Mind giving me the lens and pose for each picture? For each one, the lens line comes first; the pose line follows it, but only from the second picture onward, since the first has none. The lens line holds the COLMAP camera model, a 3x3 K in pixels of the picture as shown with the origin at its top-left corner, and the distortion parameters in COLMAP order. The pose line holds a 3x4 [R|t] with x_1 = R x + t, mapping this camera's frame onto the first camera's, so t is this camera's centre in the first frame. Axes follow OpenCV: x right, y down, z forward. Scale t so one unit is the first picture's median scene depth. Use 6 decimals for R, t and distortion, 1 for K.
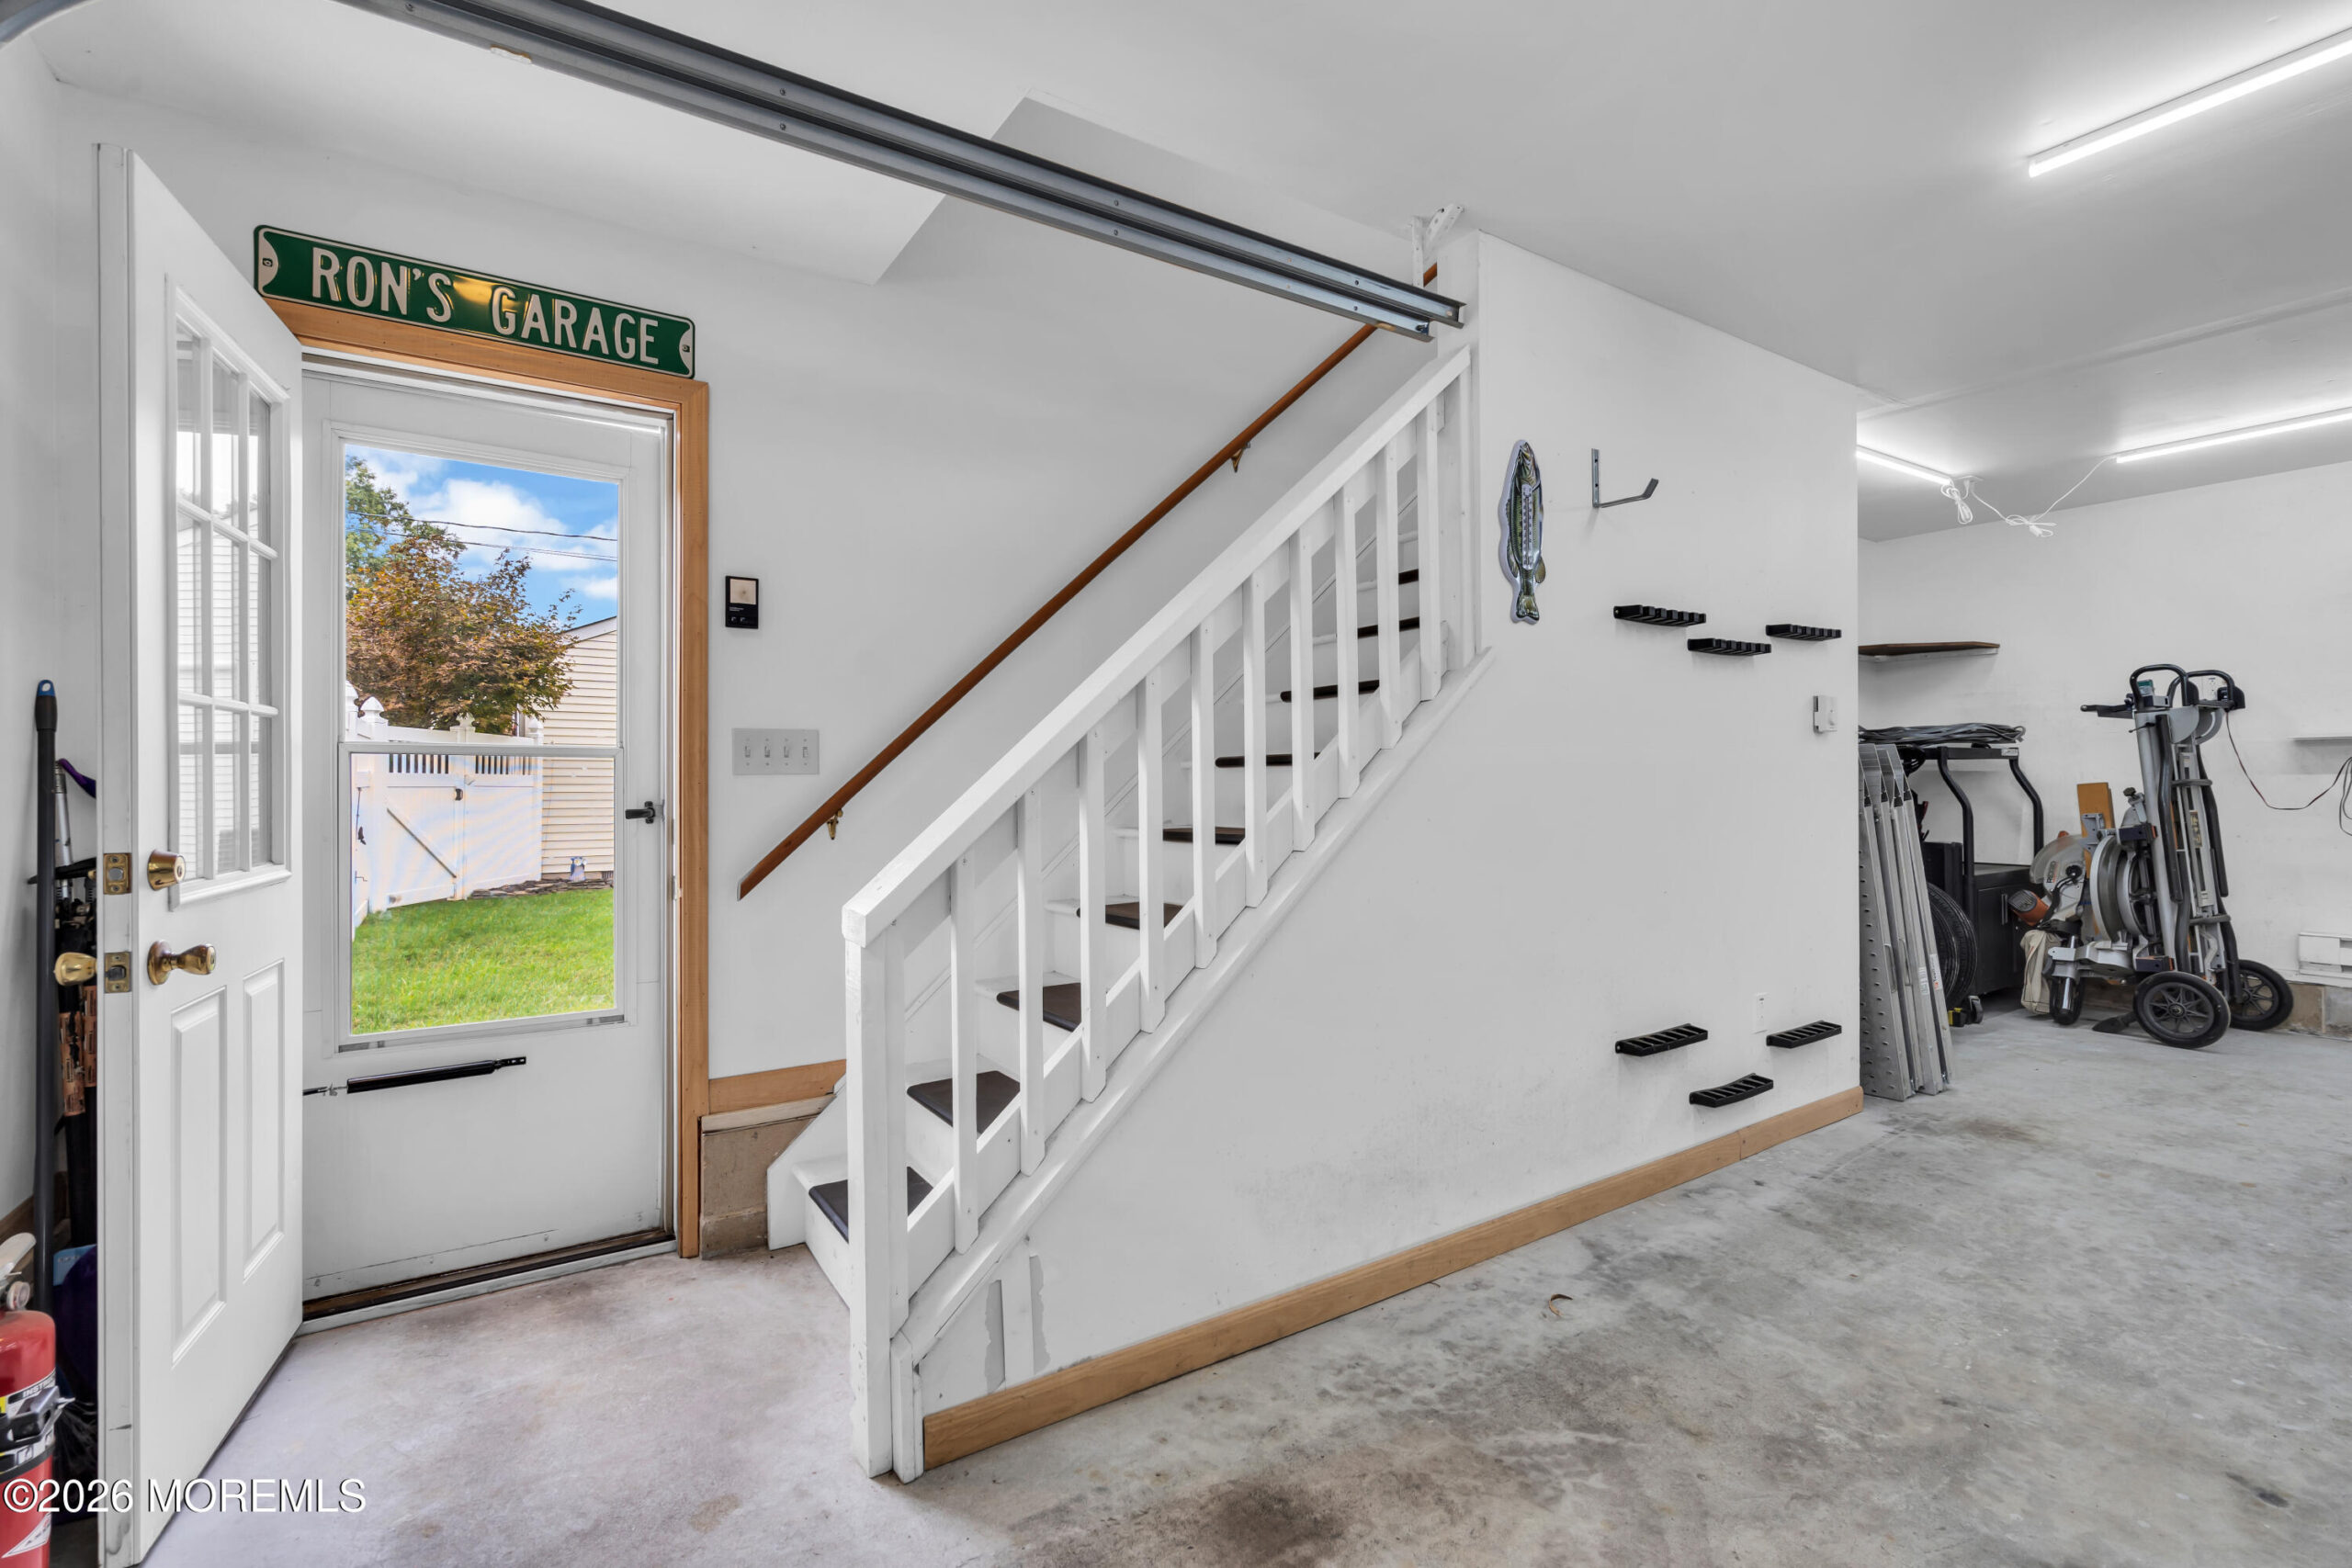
lens RADIAL K [[1074.1, 0, 1186.8], [0, 1074.1, 781.7], [0, 0, 1]] dist [0.000144, -0.000016]
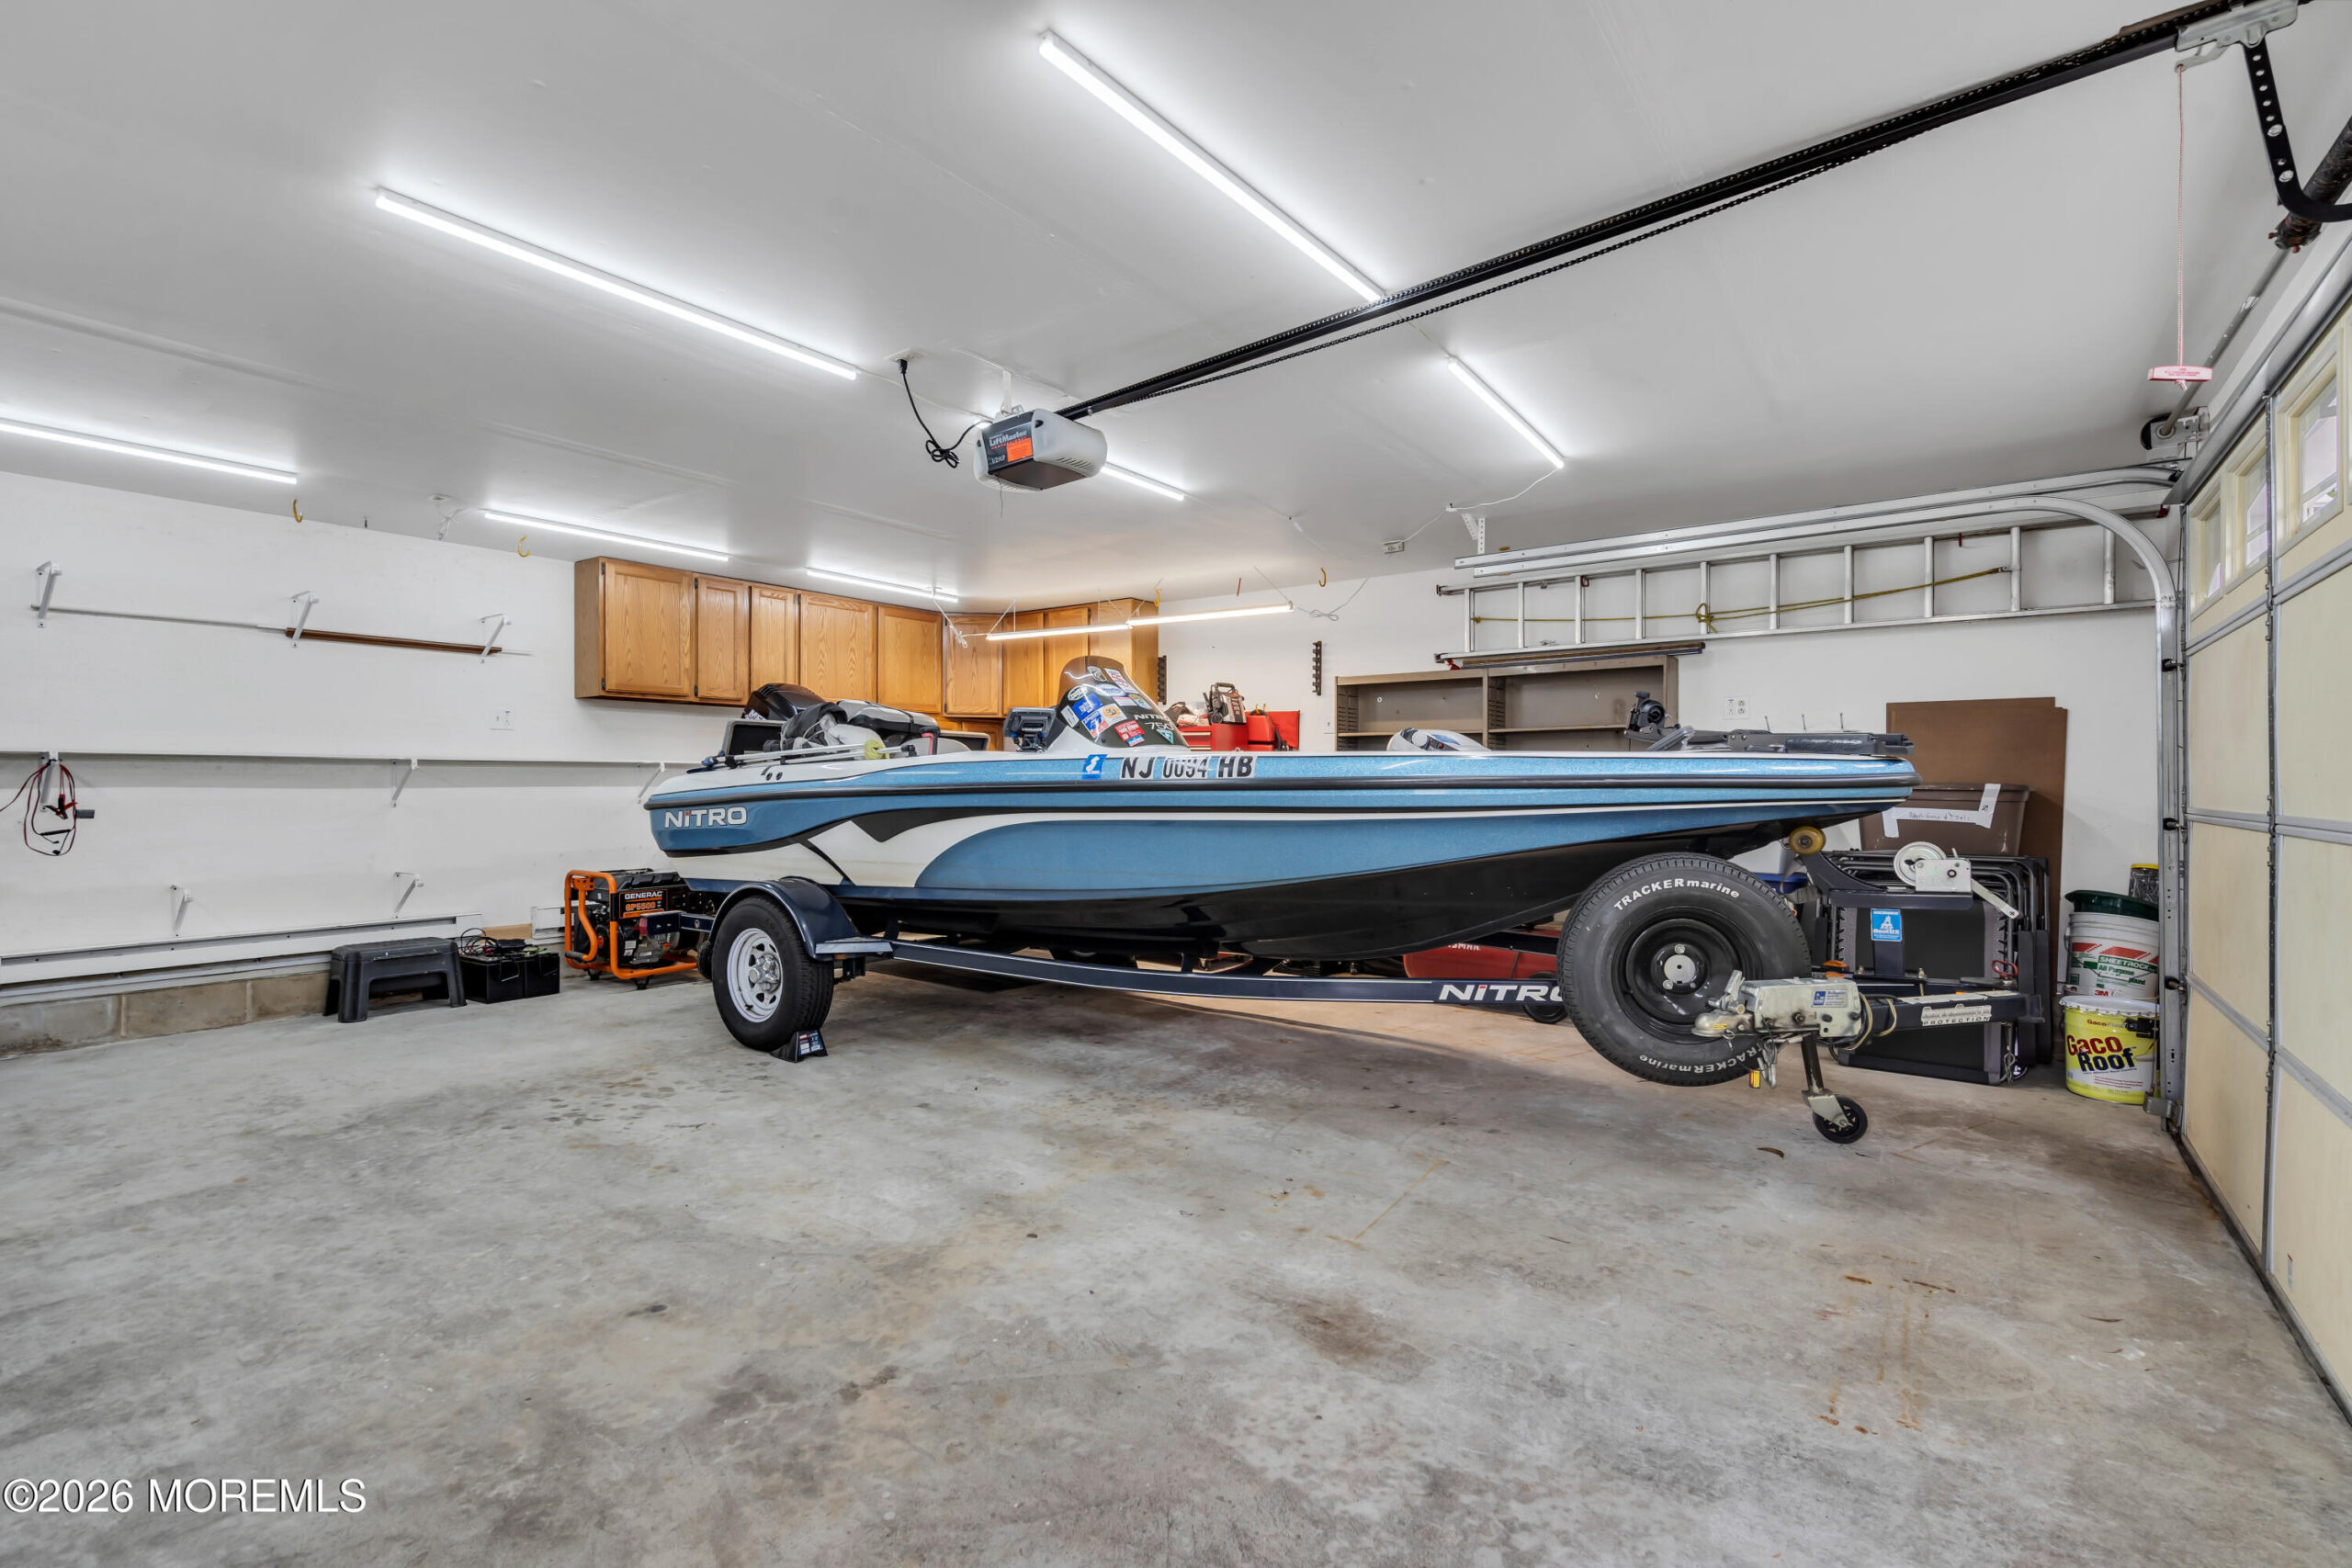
lens RADIAL K [[1074.1, 0, 1184.5], [0, 1074.1, 781.6], [0, 0, 1]] dist [0.000144, -0.000016]
pose [[-0.352359, 0.006633, 0.935842, -0.412419], [0.000621, 0.999976, -0.006854, -0.012378], [-0.935865, -0.001834, -0.352354, 0.622547]]
